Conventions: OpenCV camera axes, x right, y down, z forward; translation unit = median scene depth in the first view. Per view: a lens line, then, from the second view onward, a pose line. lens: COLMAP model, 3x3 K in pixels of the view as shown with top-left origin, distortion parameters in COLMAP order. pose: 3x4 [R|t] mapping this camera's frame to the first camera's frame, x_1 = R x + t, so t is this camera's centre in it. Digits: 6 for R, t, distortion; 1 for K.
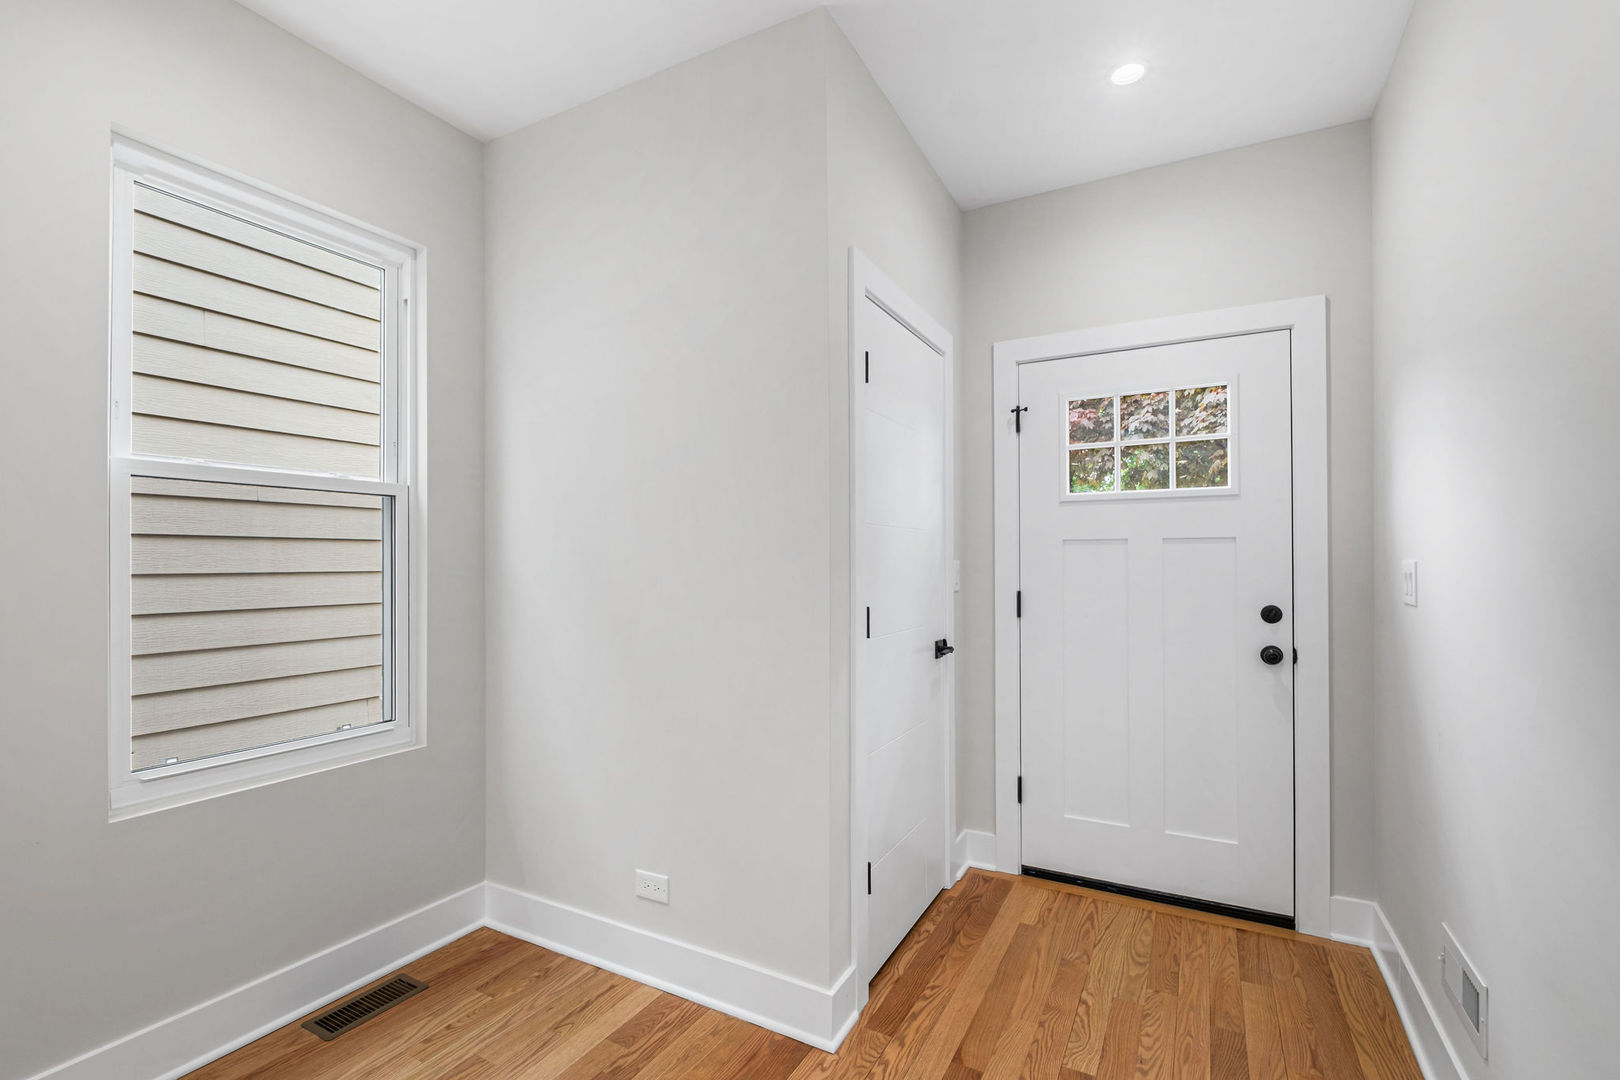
lens RADIAL K [[718.6, 0, 794.9], [0, 718.6, 547.8], [0, 0, 1]] dist [-0.003264, -0.001160]
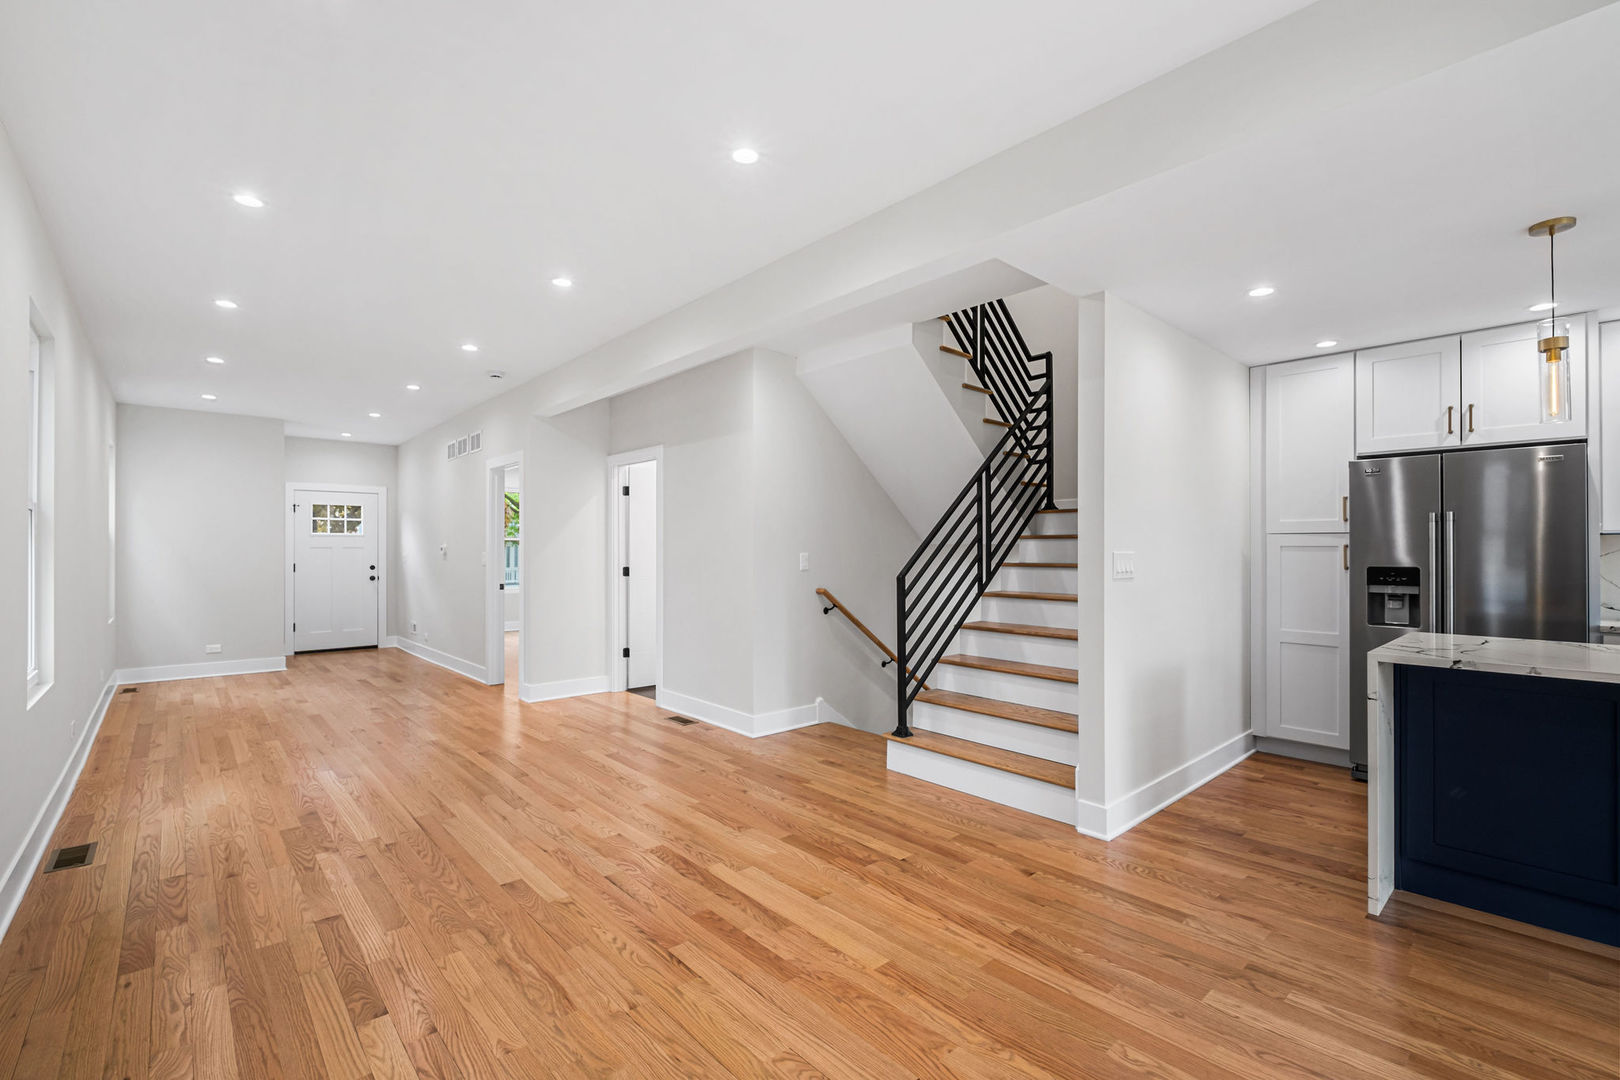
lens RADIAL K [[718.6, 0, 794.9], [0, 718.6, 547.8], [0, 0, 1]] dist [-0.003264, -0.001160]
pose [[0.343160, 0.002190, 0.939274, -2.172788], [-0.006548, 0.999979, 0.000061, -0.027652], [-0.939254, -0.006171, 0.343167, -2.445550]]
